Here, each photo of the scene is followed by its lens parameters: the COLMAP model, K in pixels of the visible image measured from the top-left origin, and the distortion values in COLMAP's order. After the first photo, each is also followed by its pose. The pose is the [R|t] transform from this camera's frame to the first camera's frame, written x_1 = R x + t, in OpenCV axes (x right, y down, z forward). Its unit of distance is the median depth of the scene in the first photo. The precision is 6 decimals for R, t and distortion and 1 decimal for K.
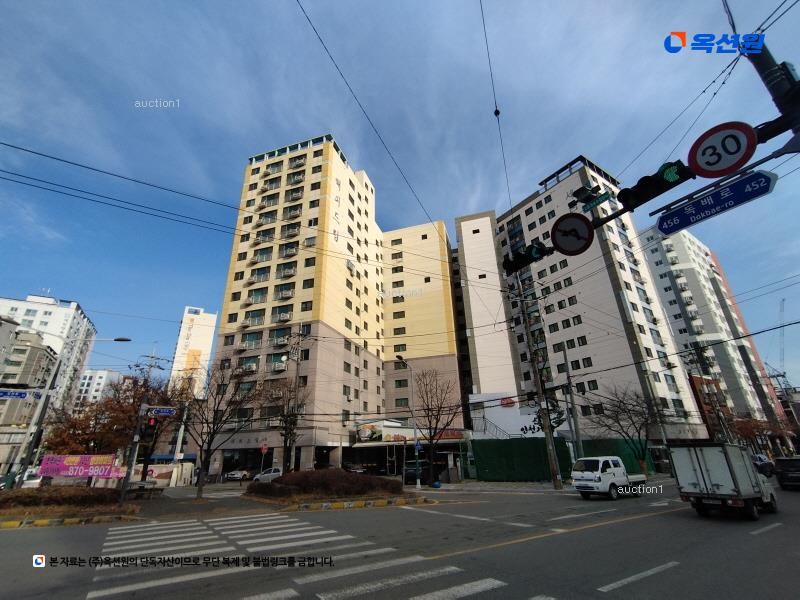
lens RADIAL K [[348.5, 0, 400.0], [0, 348.5, 300.0], [0, 0, 1]] dist [0.001466, -0.007230]
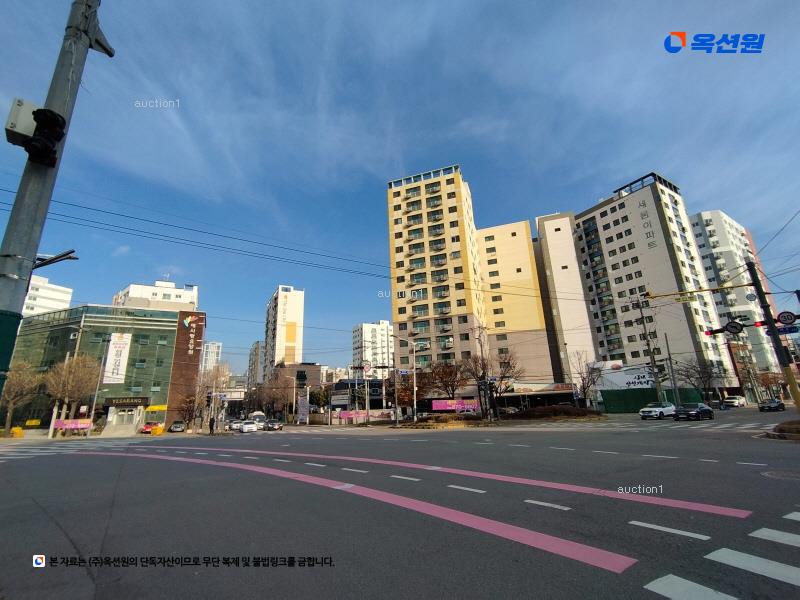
lens RADIAL K [[348.5, 0, 400.0], [0, 348.5, 300.0], [0, 0, 1]] dist [0.001466, -0.007230]
pose [[0.999259, -0.023980, -0.030117, -0.368387], [0.027512, 0.992032, 0.122943, -0.137210], [0.026928, -0.123681, 0.991957, -0.331159]]
